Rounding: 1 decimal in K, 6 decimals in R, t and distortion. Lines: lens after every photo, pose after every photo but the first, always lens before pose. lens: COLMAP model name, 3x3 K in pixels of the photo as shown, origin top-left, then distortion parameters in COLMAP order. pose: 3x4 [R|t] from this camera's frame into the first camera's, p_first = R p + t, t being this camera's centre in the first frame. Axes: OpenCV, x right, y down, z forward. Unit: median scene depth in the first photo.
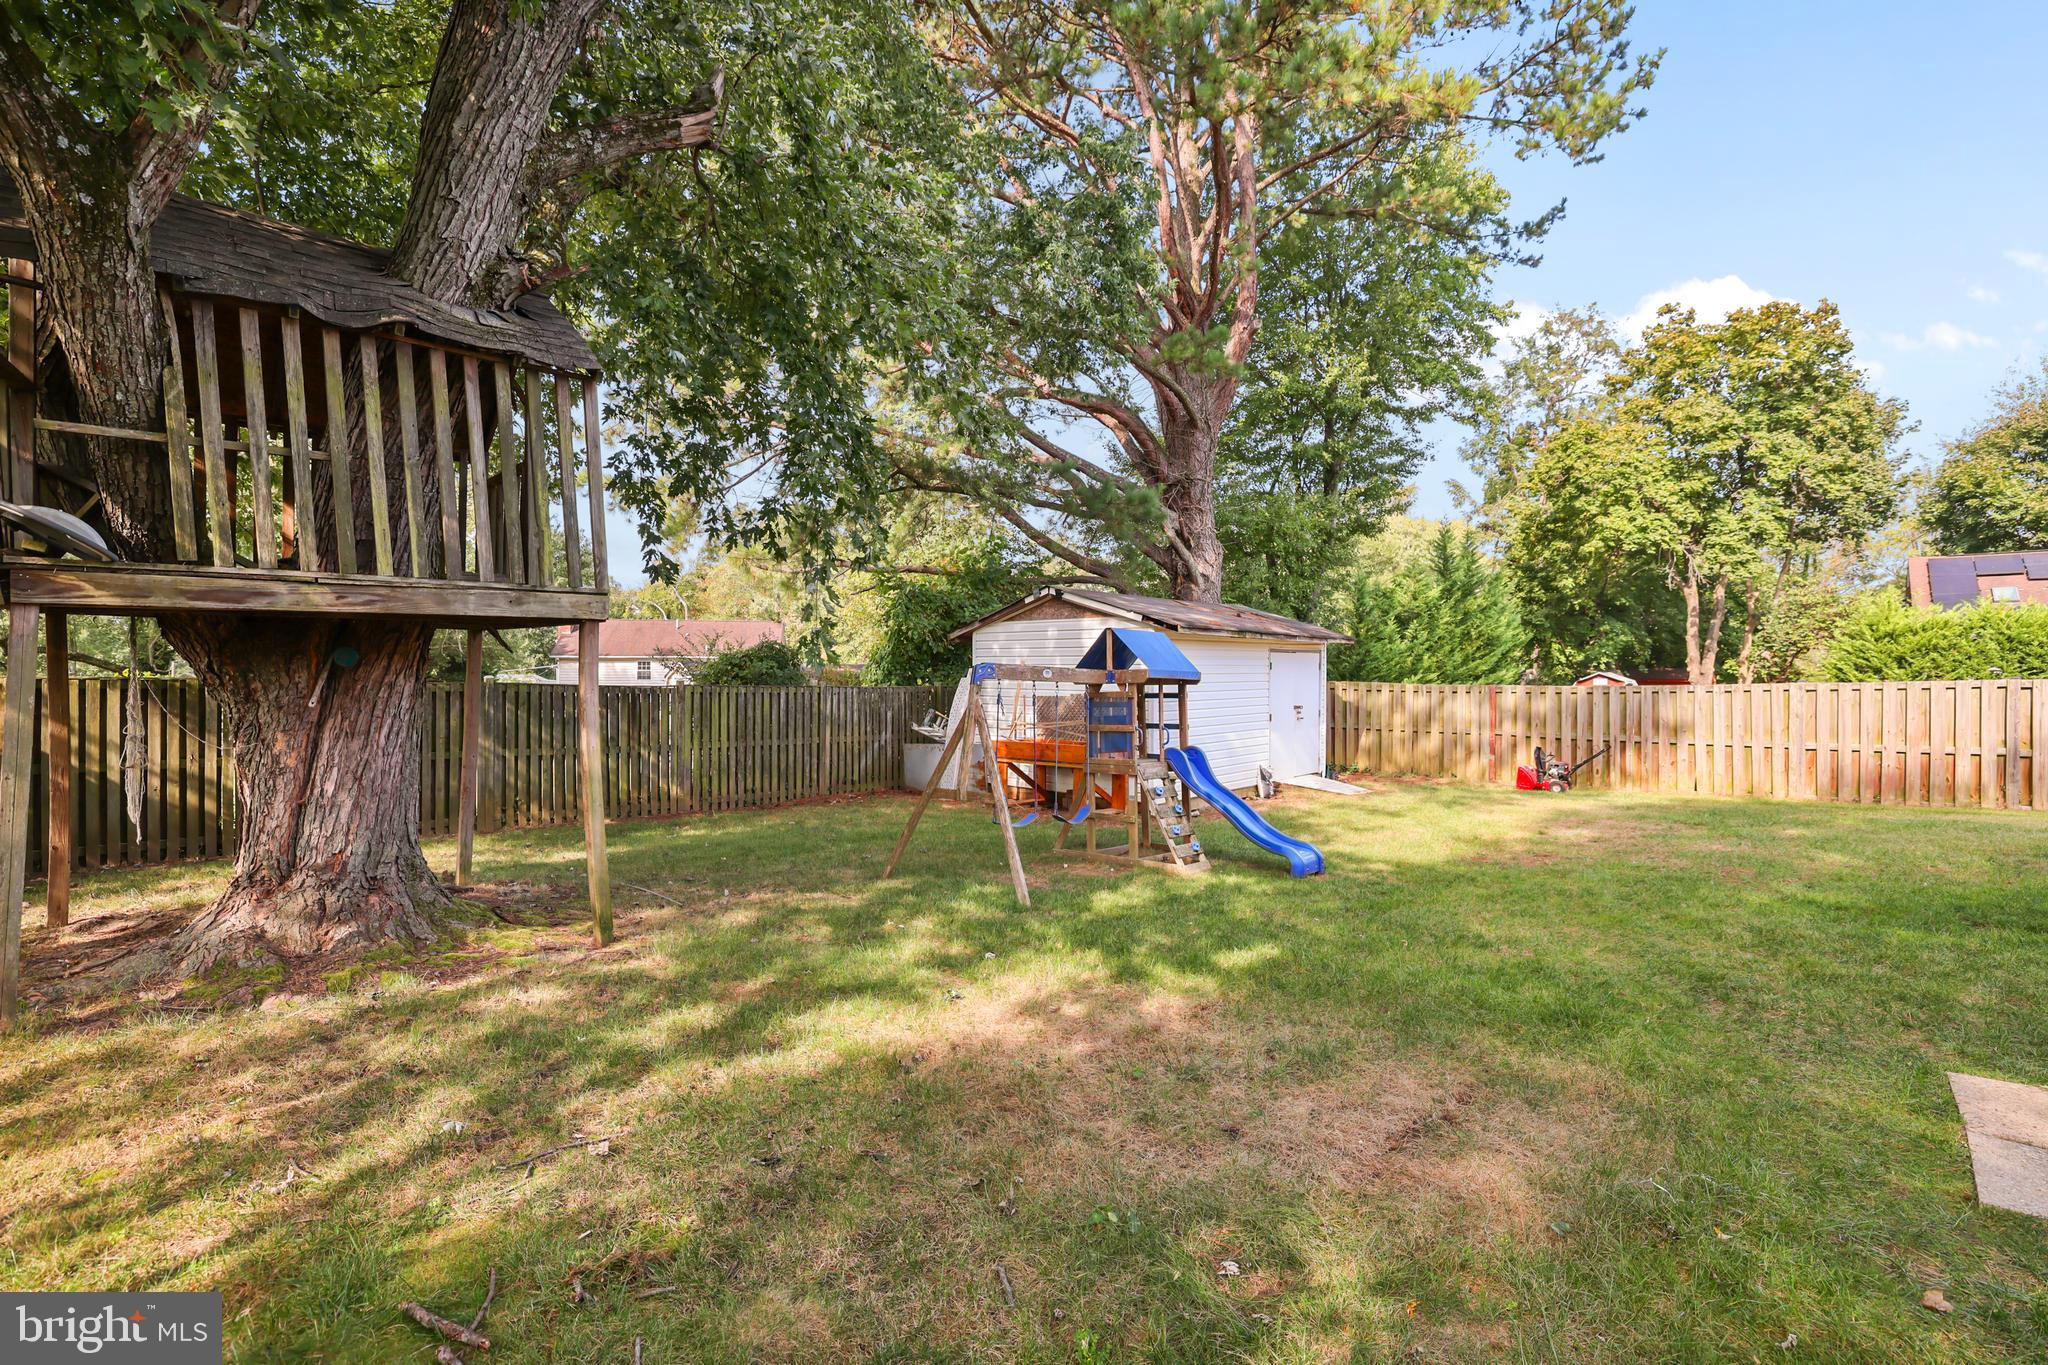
lens RADIAL K [[878.5, 0, 1035.0], [0, 878.5, 682.8], [0, 0, 1]] dist [-0.002018, 0.002948]
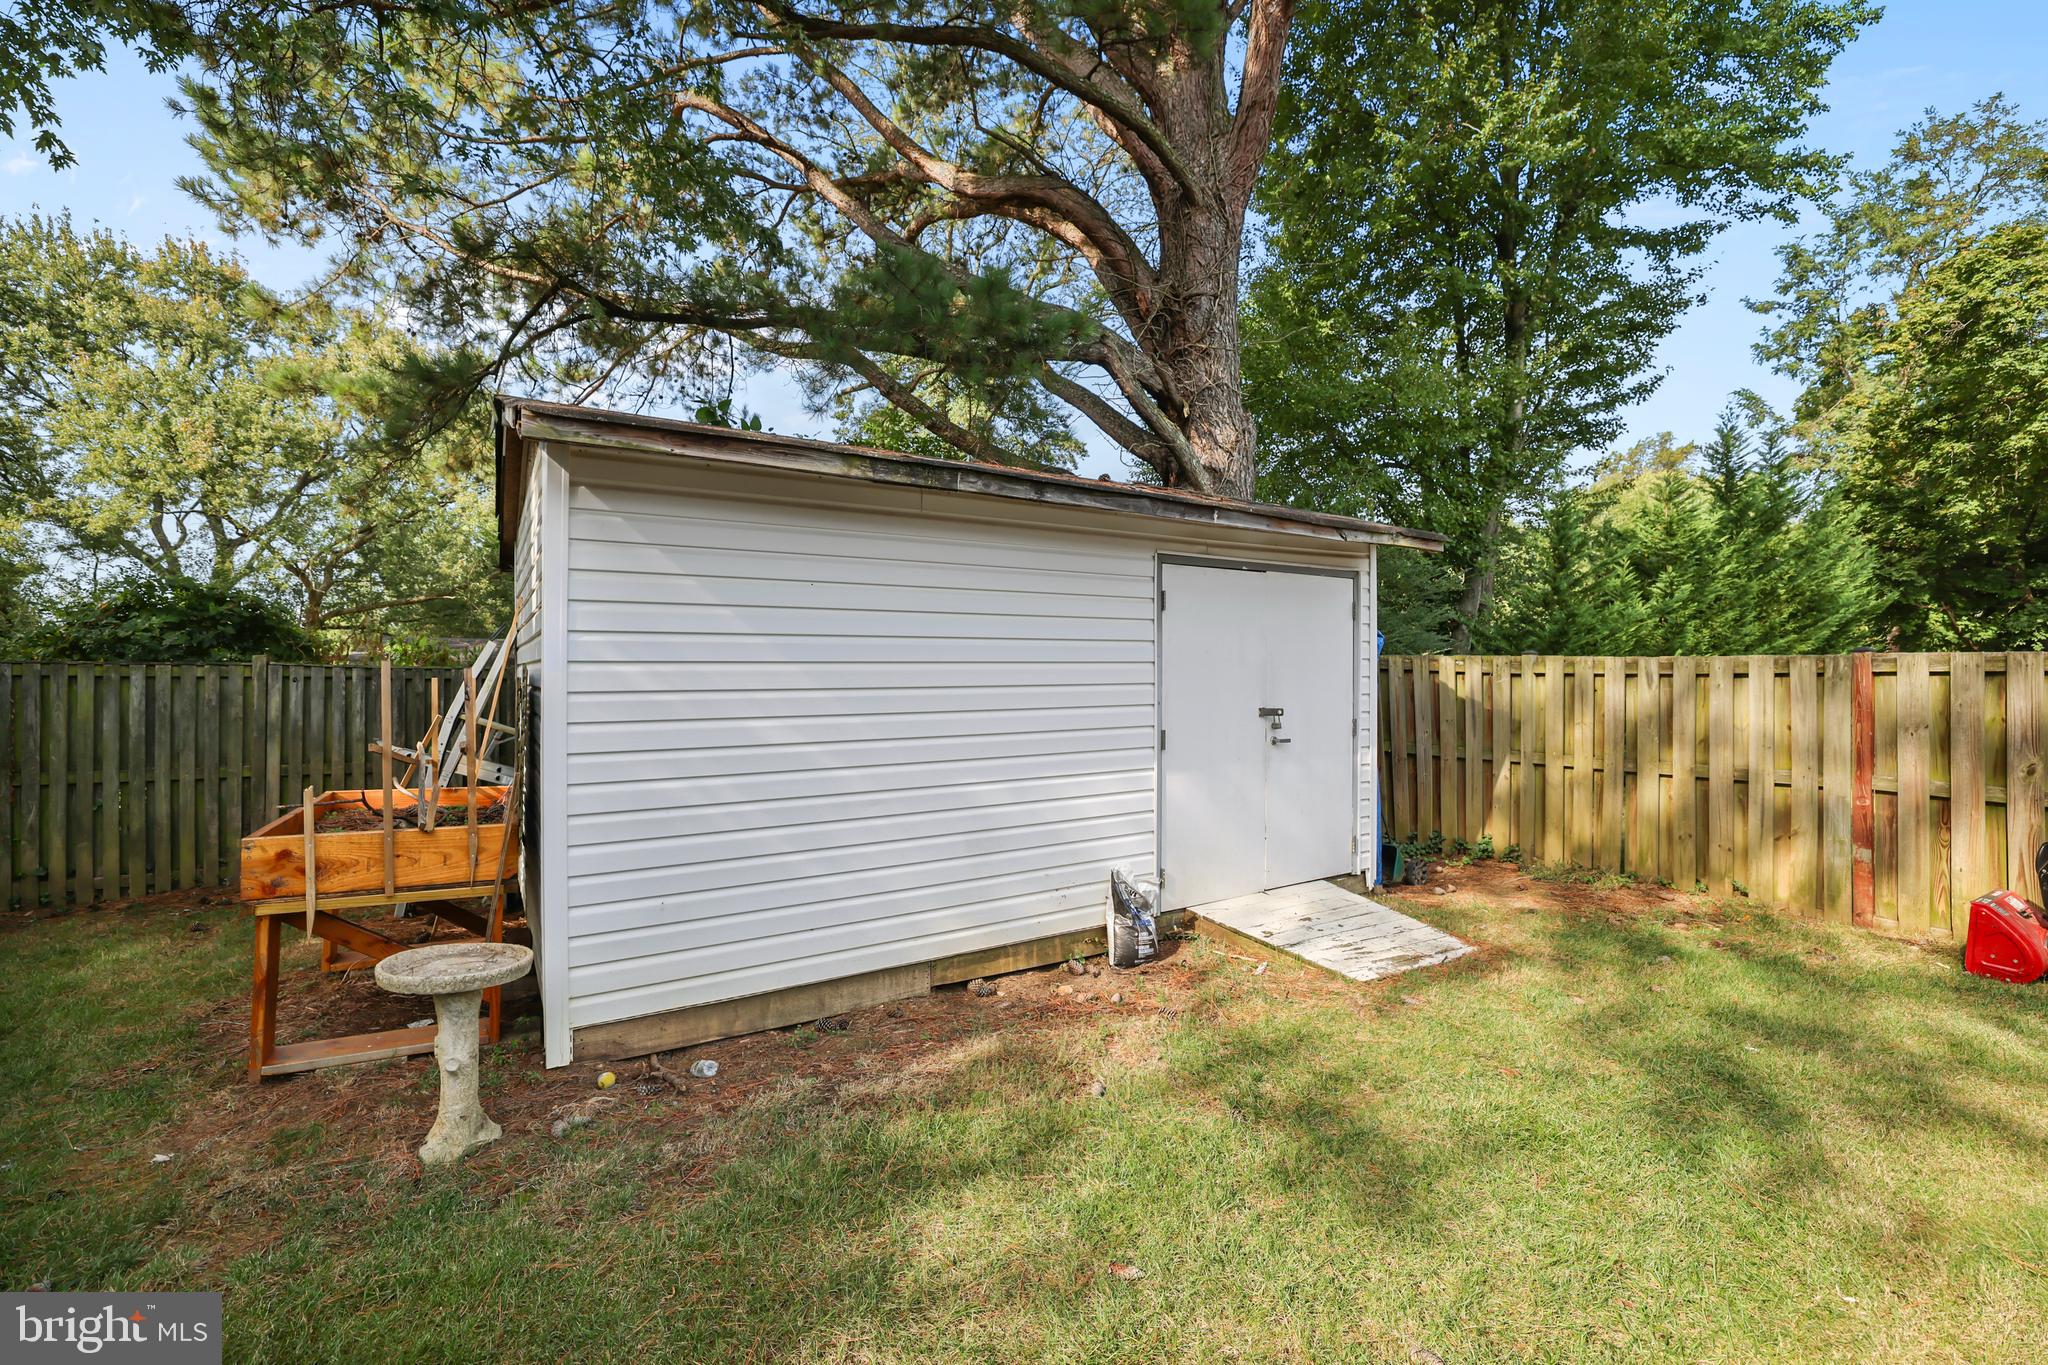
lens RADIAL K [[878.5, 0, 1018.2], [0, 878.5, 679.2], [0, 0, 1]] dist [-0.002018, 0.002948]
pose [[0.969170, -0.002552, -0.246378, 0.141168], [0.001330, 0.999986, -0.005128, 0.007584], [0.246388, 0.004642, 0.969160, 0.292181]]
